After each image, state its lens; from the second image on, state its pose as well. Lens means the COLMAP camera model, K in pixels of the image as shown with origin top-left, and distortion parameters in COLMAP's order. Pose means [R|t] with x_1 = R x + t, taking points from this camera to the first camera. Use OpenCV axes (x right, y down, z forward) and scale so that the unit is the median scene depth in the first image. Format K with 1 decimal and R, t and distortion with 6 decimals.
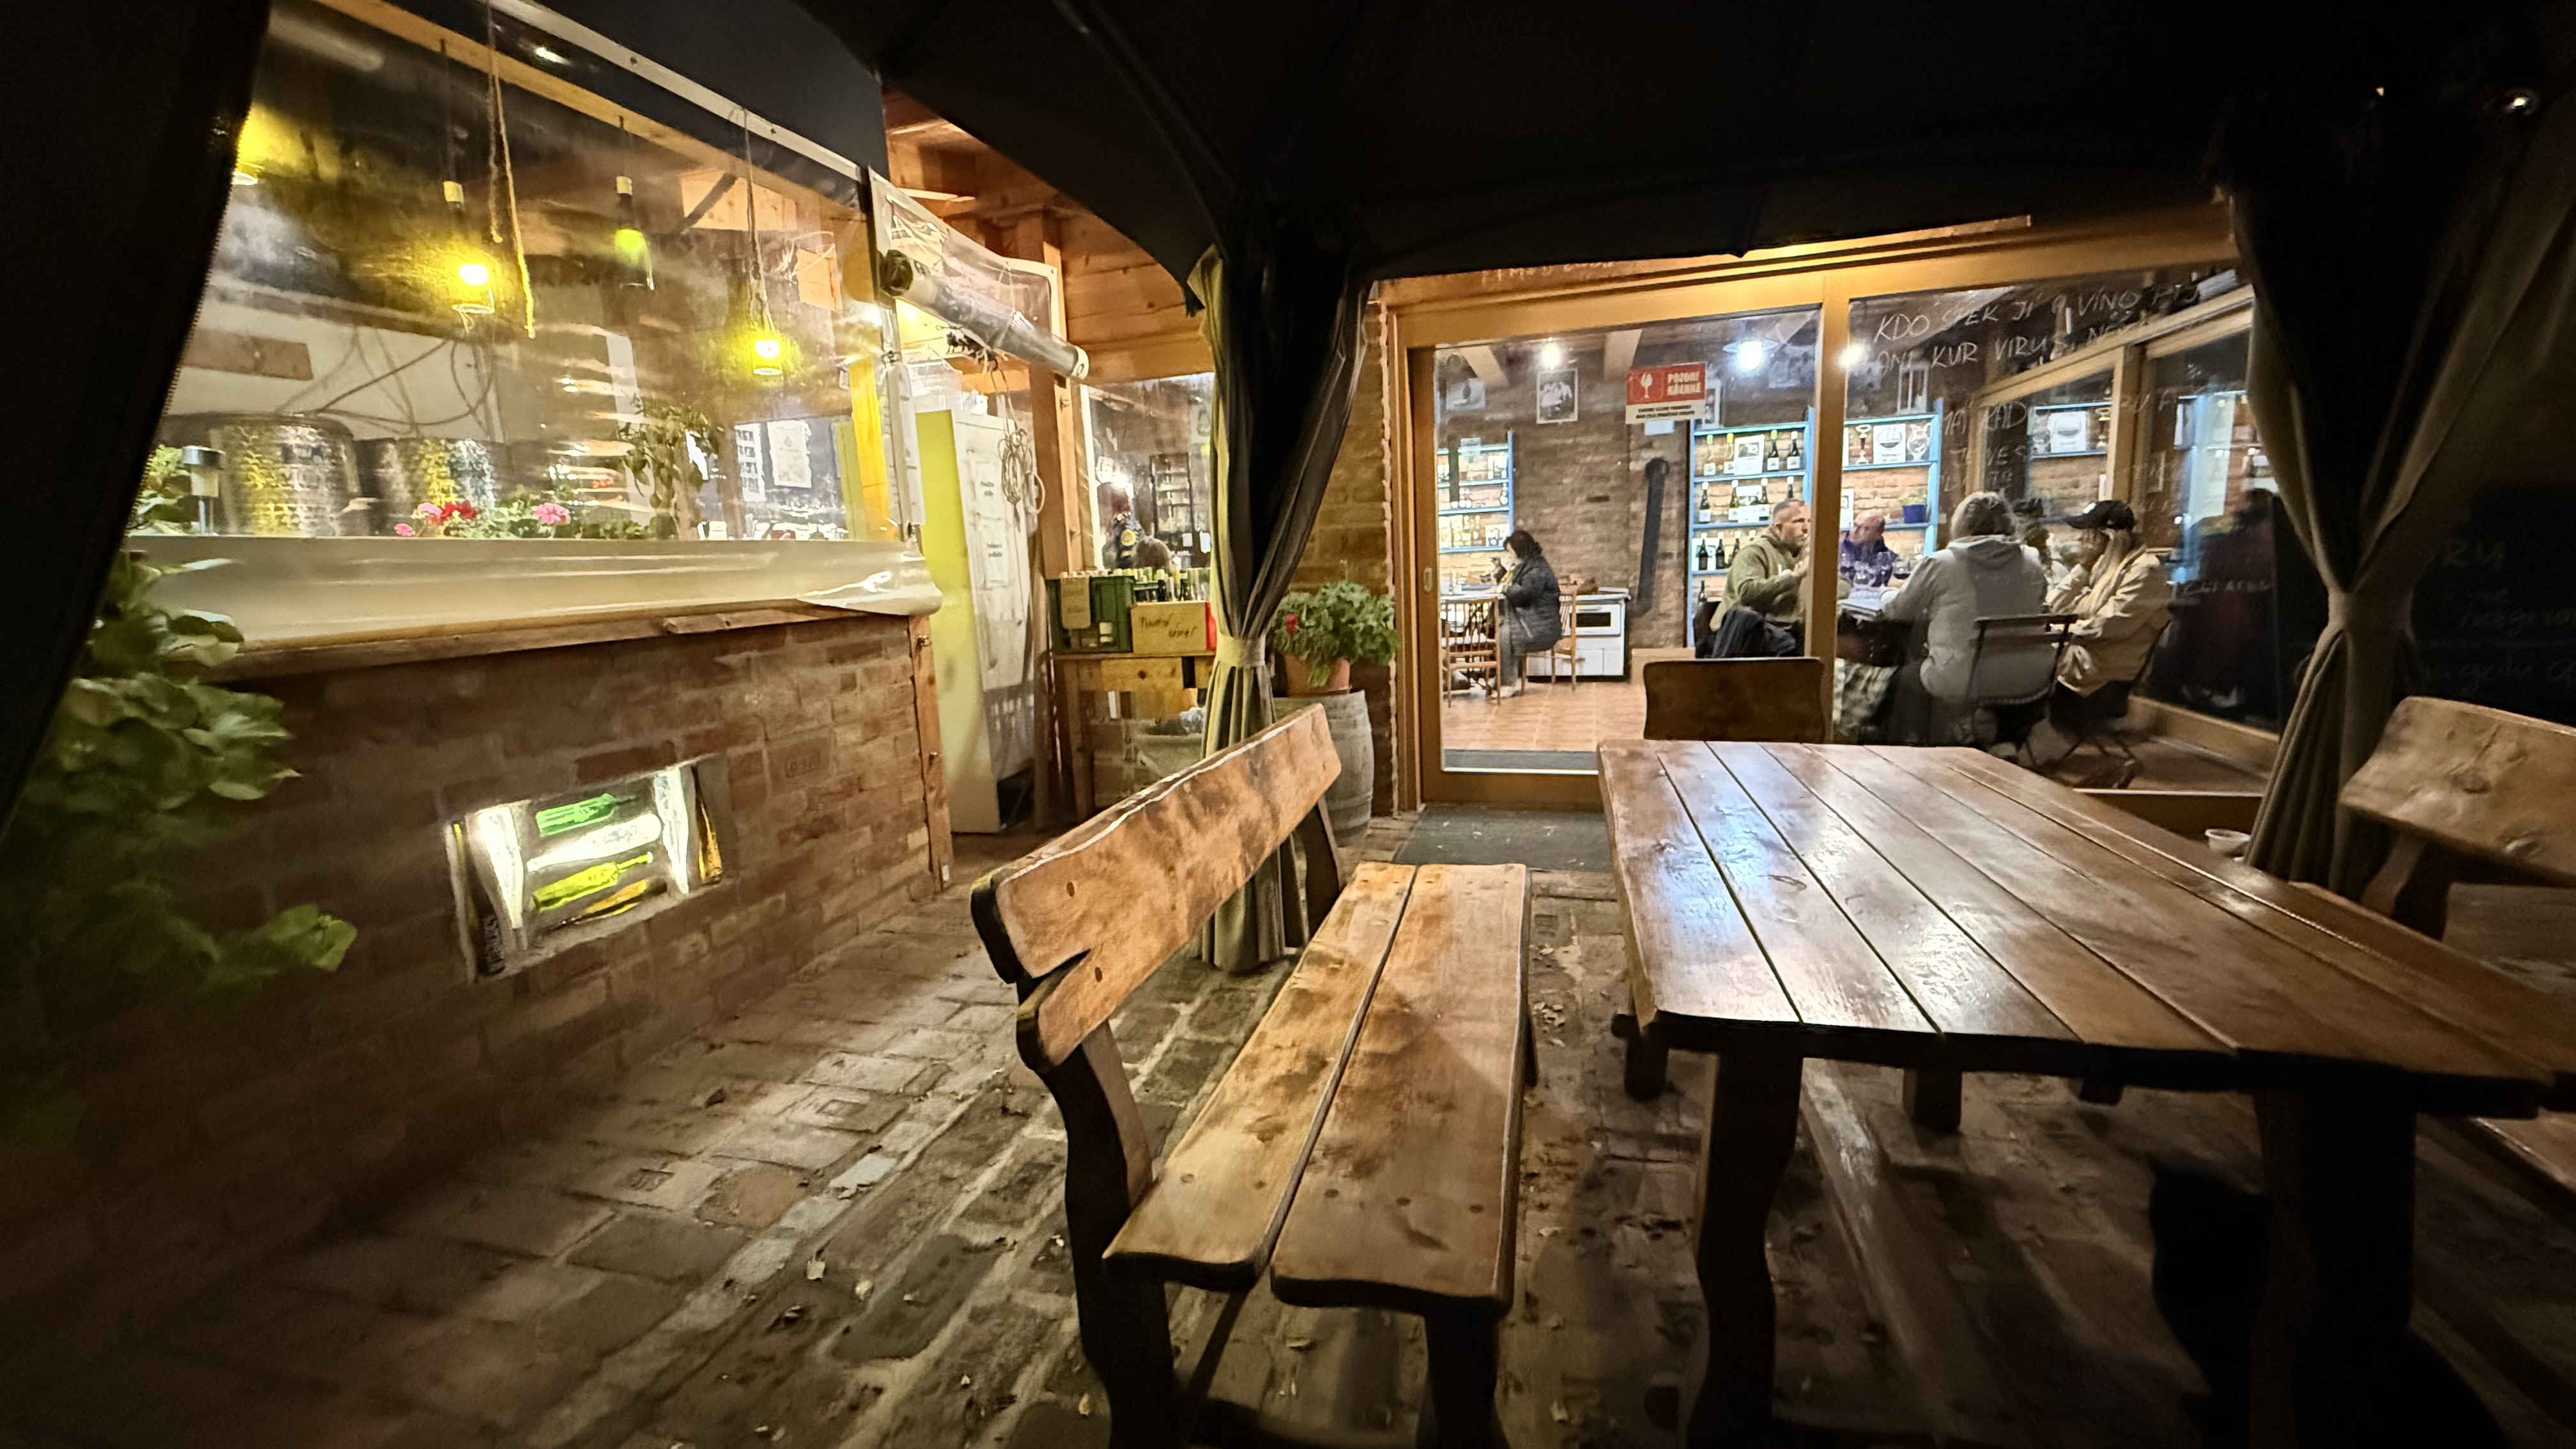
lens RADIAL K [[1017.3, 0, 1276.6], [0, 1017.3, 728.5], [0, 0, 1]] dist [0.001732, 0.000032]
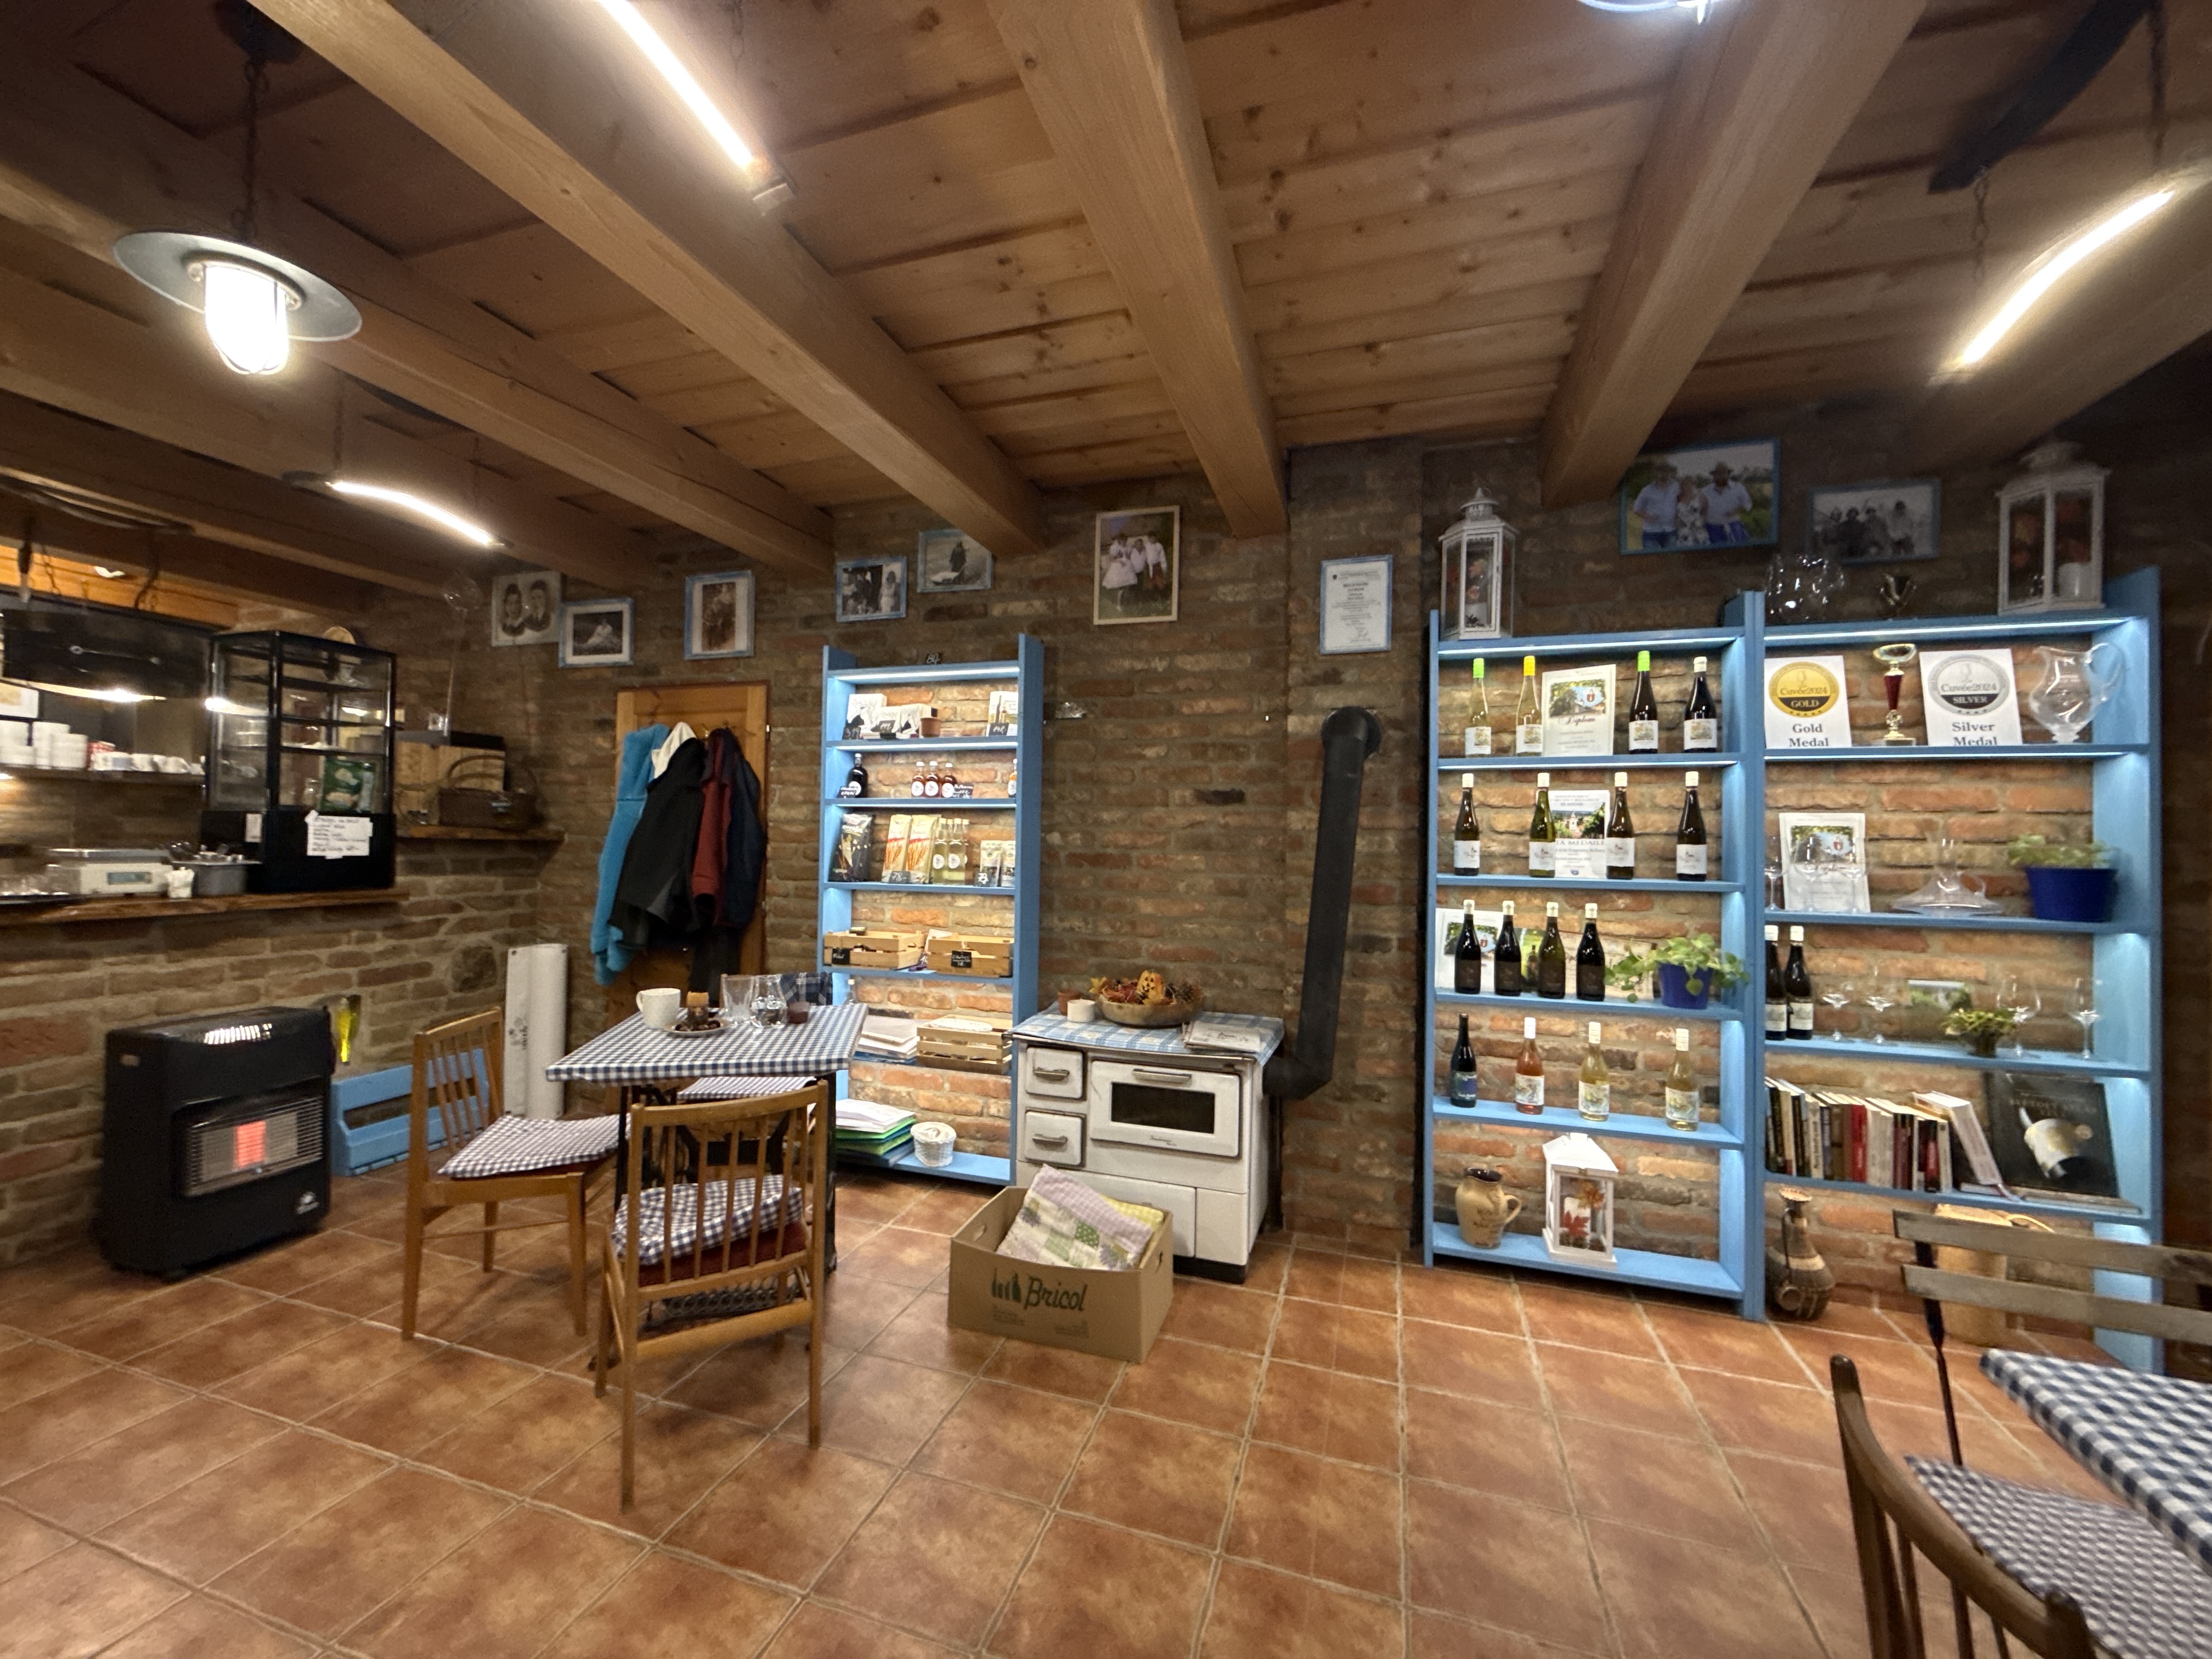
lens RADIAL K [[881.4, 0, 1100.4], [0, 881.4, 829.1], [0, 0, 1]] dist [-0.002184, -0.000131]
pose [[0.997089, 0.064544, -0.040578, 0.290389], [-0.070699, 0.981979, -0.175267, -0.147663], [0.028534, 0.177626, 0.983684, 0.653922]]
